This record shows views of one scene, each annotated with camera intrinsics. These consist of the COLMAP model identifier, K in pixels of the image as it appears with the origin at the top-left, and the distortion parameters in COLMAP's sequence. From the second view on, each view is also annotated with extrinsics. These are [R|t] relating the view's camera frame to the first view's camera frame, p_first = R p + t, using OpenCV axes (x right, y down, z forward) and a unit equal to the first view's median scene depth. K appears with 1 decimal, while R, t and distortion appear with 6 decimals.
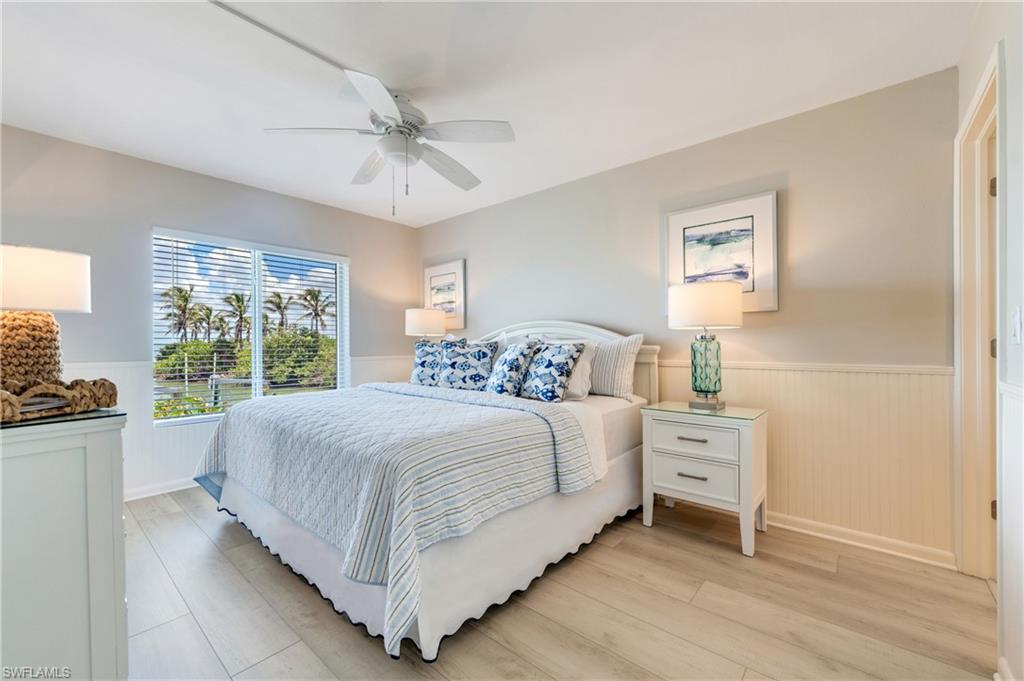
lens RADIAL K [[412.3, 0, 514.3], [0, 412.3, 340.4], [0, 0, 1]] dist [0.001315, 0.000212]
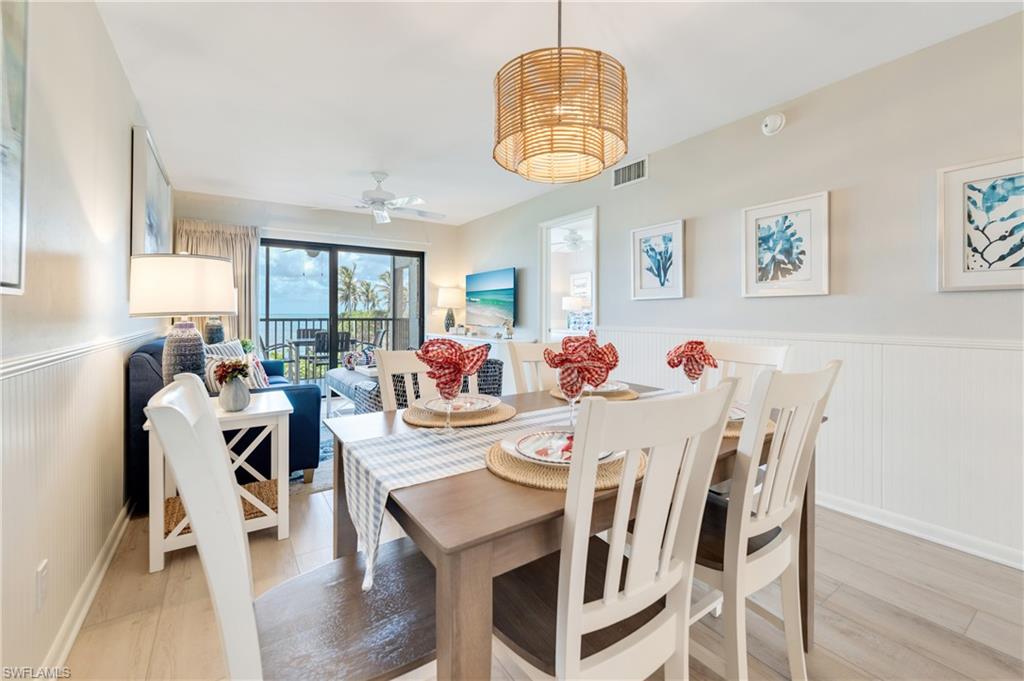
lens RADIAL K [[424.7, 0, 520.3], [0, 424.7, 311.9], [0, 0, 1]] dist [0.000182, 0.000270]
pose [[0.967053, 0.003876, -0.254546, 0.114060], [-0.003428, 0.999992, 0.002200, -0.009200], [0.254553, -0.001255, 0.967058, -1.756850]]
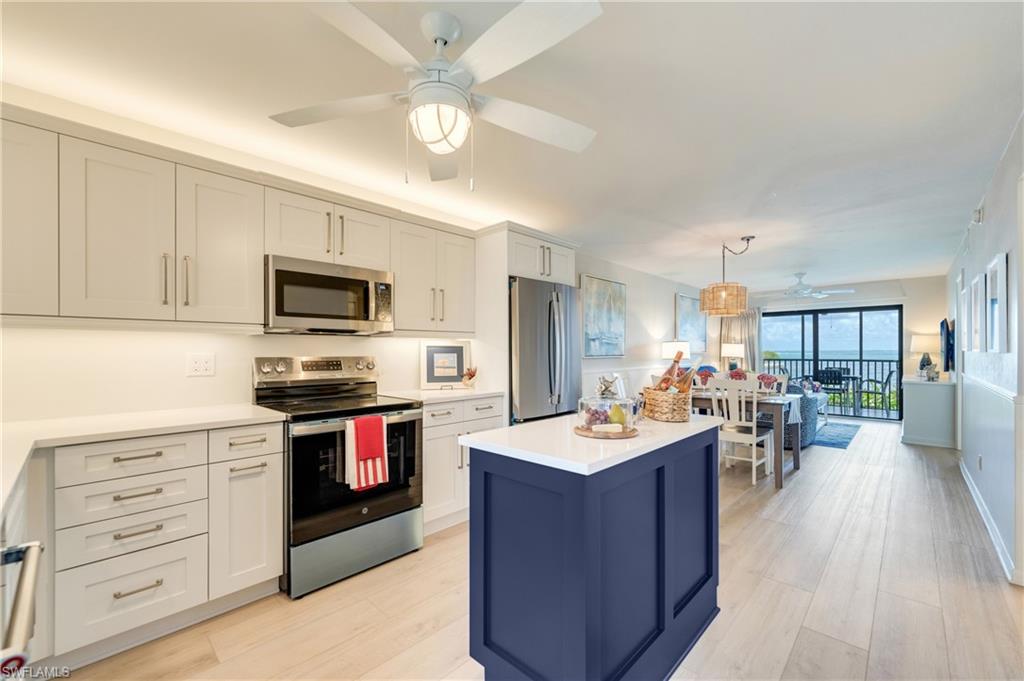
lens RADIAL K [[412.2, 0, 512.9], [0, 412.2, 352.2], [0, 0, 1]] dist [0.000092, 0.000164]
pose [[-0.060782, 0.006641, -0.998129, 1.817704], [0.009914, 0.999933, 0.006049, -0.068252], [0.998102, -0.009528, -0.060843, -1.966161]]
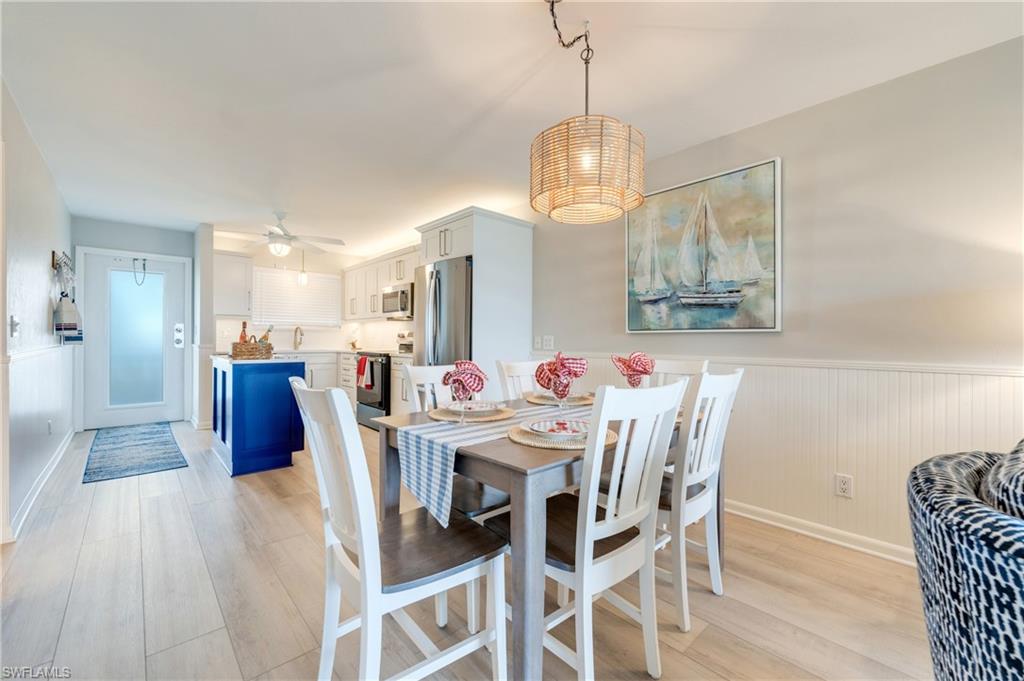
lens RADIAL K [[416.6, 0, 515.0], [0, 416.6, 340.6], [0, 0, 1]] dist [0.000085, 0.000185]
pose [[-0.992901, -0.001960, 0.118930, 0.057084], [-0.002532, 0.999986, -0.004661, 0.003071], [-0.118919, -0.004929, -0.992892, -0.496097]]
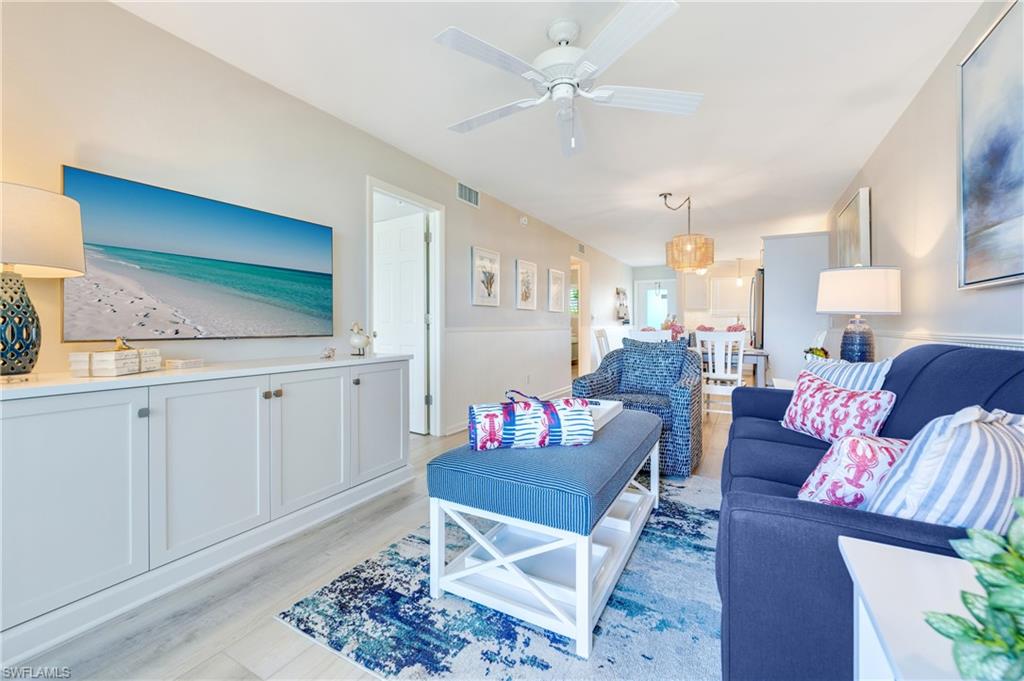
lens RADIAL K [[425.5, 0, 512.7], [0, 425.5, 328.0], [0, 0, 1]] dist [0.000862, -0.000005]
pose [[-0.201122, -0.003769, 0.979559, -1.529143], [-0.007922, 0.999966, 0.002221, 0.037909], [-0.979534, -0.007314, -0.201145, -0.131935]]
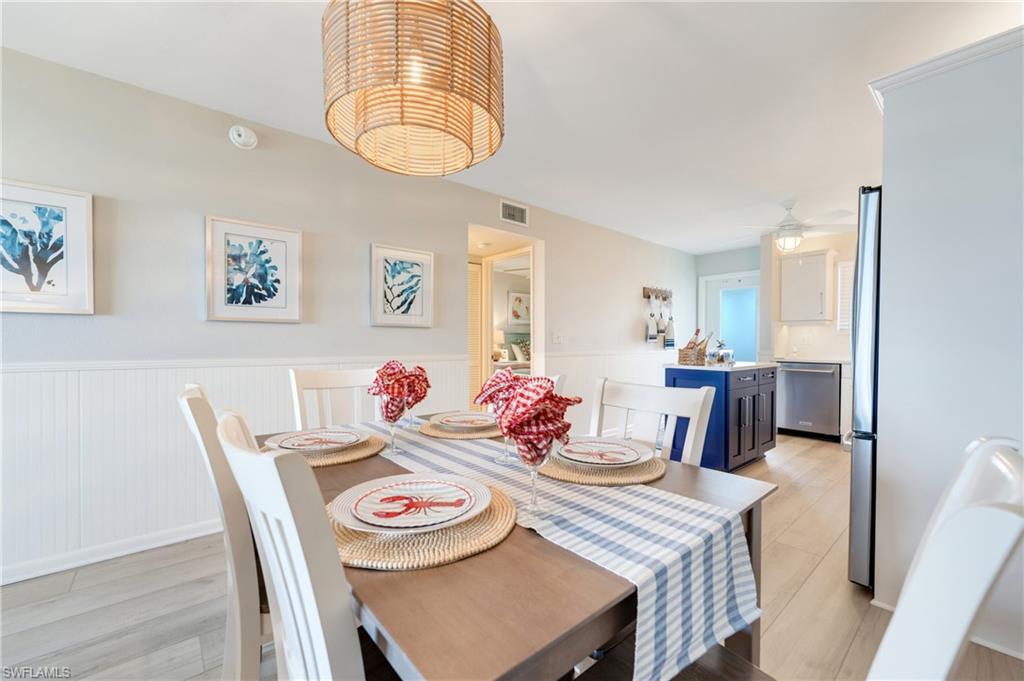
lens RADIAL K [[412.3, 0, 514.3], [0, 412.3, 340.4], [0, 0, 1]] dist [0.001315, 0.000212]
pose [[0.153415, 0.006599, 0.988140, -0.396073], [-0.014543, 0.999884, -0.004420, -0.008320], [-0.988055, -0.013693, 0.153493, -1.352762]]
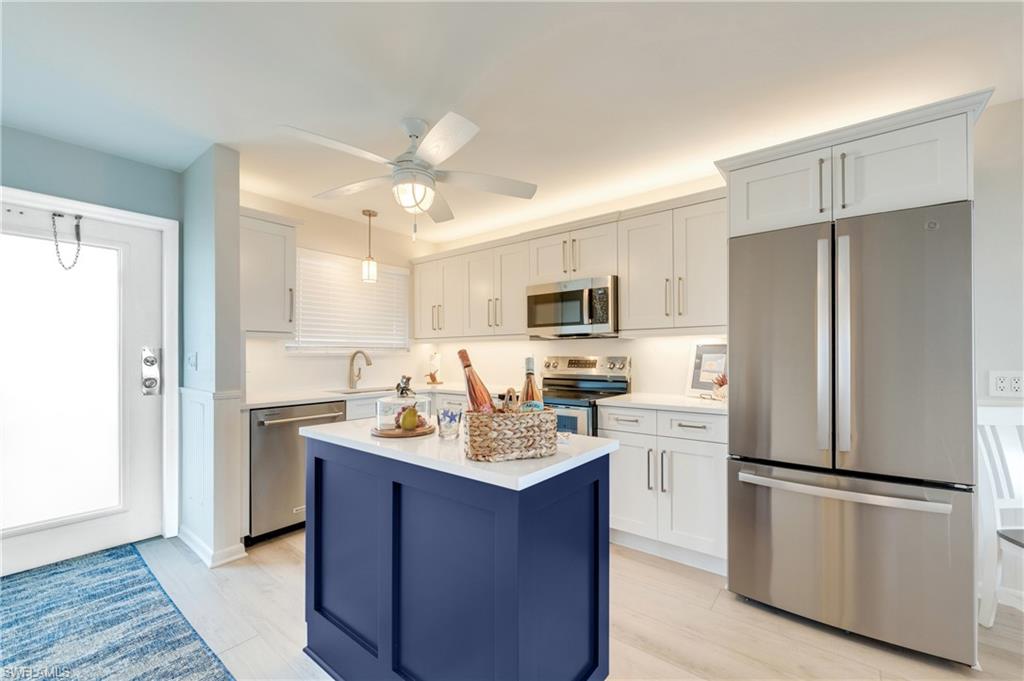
lens RADIAL K [[412.2, 0, 512.9], [0, 412.2, 352.2], [0, 0, 1]] dist [0.000092, 0.000164]
pose [[-0.998838, 0.007886, -0.047553, 1.082873], [0.008440, 0.999899, -0.011461, -0.055665], [0.047457, -0.011849, -0.998803, -1.254859]]
